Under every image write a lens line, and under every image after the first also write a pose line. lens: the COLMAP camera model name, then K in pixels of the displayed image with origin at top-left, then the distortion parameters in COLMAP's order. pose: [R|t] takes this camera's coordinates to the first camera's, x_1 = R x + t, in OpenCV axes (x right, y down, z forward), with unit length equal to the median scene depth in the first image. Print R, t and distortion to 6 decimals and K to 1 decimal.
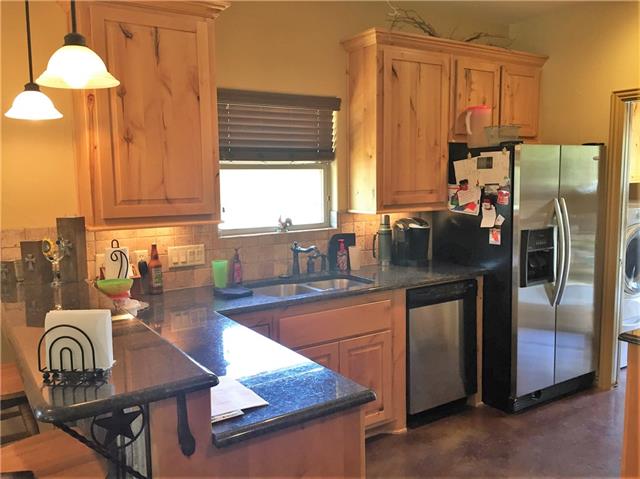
lens RADIAL K [[557.2, 0, 317.5], [0, 557.2, 241.8], [0, 0, 1]] dist [0.075811, -0.074711]
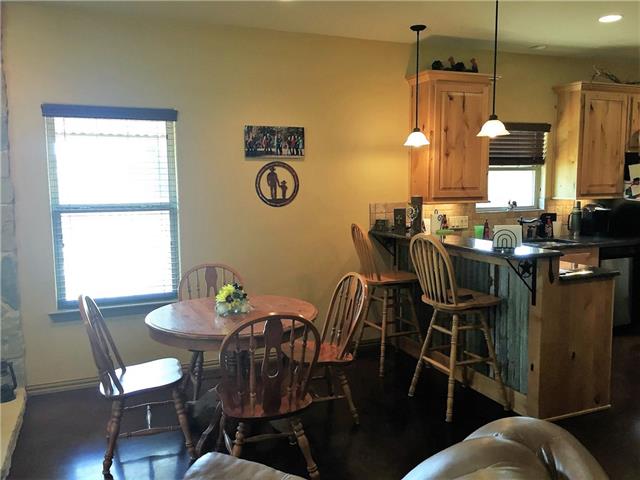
lens RADIAL K [[557.2, 0, 320.7], [0, 557.2, 238.3], [0, 0, 1]] dist [0.075811, -0.074711]
pose [[0.984663, 0.024140, -0.172788, -0.305984], [-0.025737, 0.999644, -0.007008, 0.082935], [0.172557, 0.011348, 0.984934, -0.628167]]
